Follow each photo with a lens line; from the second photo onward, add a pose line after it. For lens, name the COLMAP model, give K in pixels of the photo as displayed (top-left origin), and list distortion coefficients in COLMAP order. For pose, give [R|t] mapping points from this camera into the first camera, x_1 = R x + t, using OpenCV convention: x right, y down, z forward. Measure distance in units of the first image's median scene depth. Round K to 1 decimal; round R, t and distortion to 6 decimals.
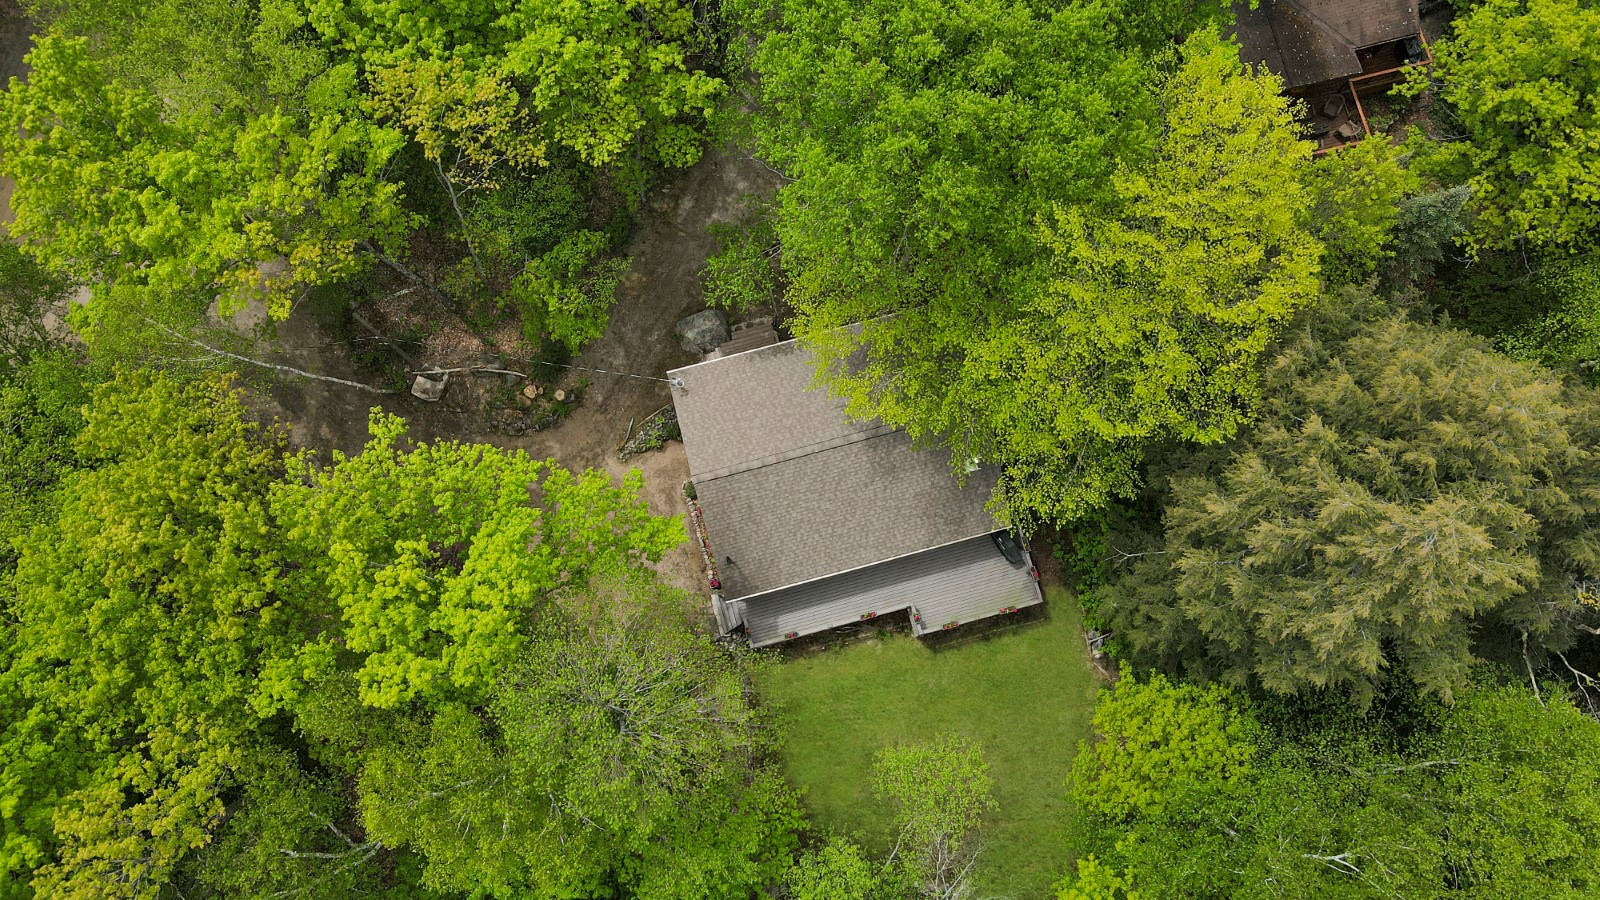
lens RADIAL K [[1209.8, 0, 797.4], [0, 1209.8, 449.4], [0, 0, 1]] dist [0.007395, 0.007059]
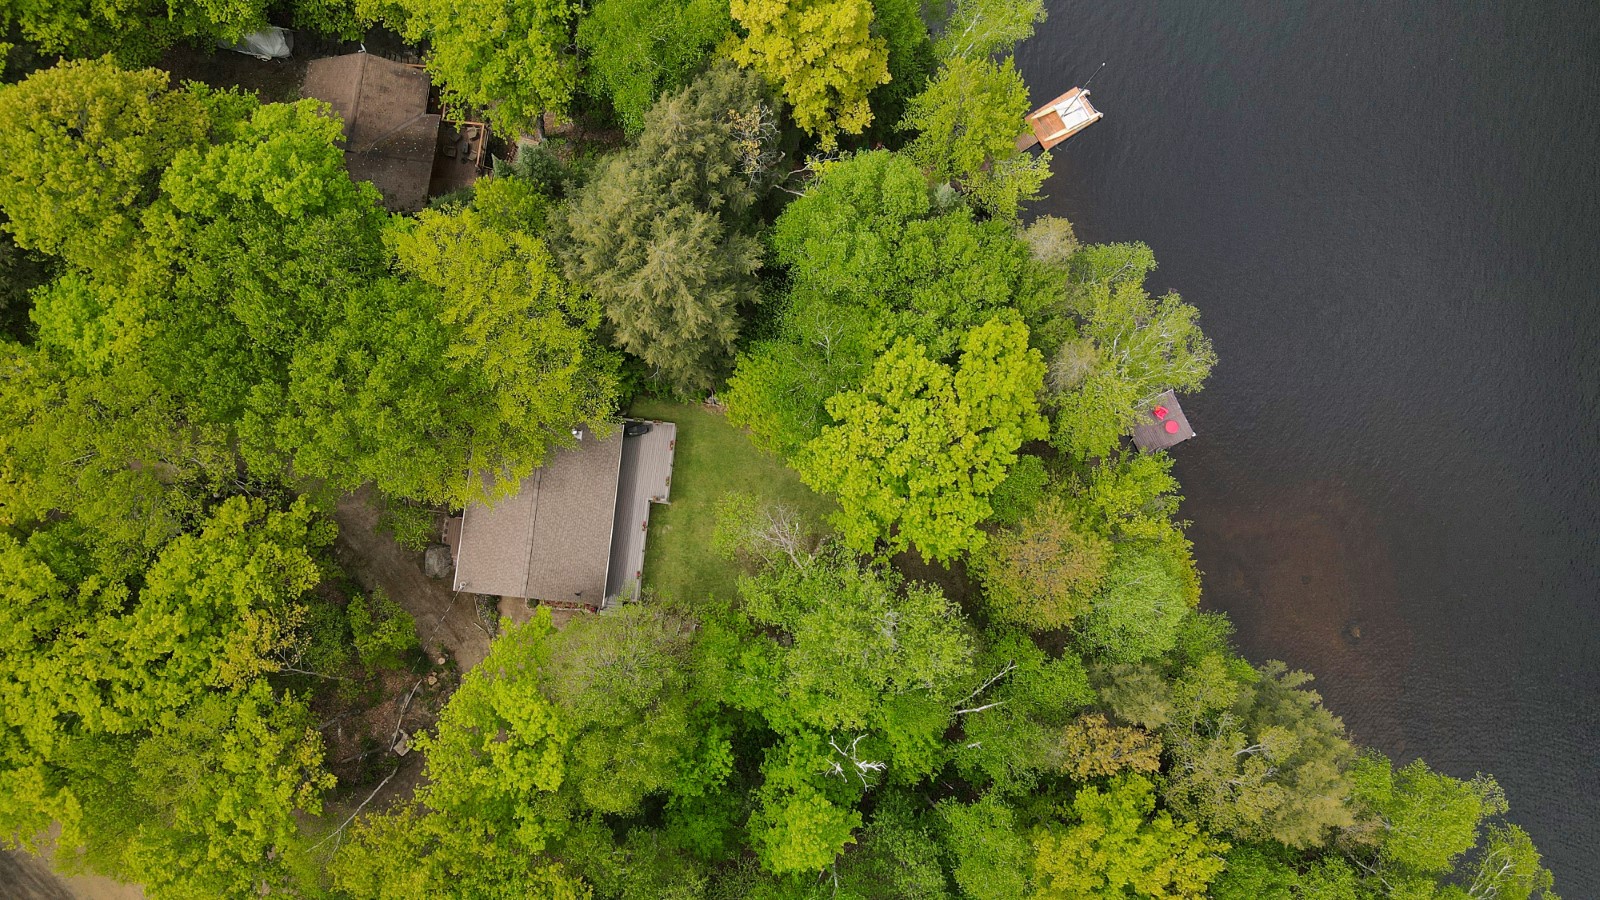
lens RADIAL K [[1209.8, 0, 803.2], [0, 1209.8, 443.5], [0, 0, 1]] dist [0.007395, 0.007059]
pose [[0.345101, -0.928697, 0.135748, 0.019470], [0.922947, 0.362066, 0.130680, 0.109292], [-0.170512, 0.080190, 0.982087, -0.868554]]
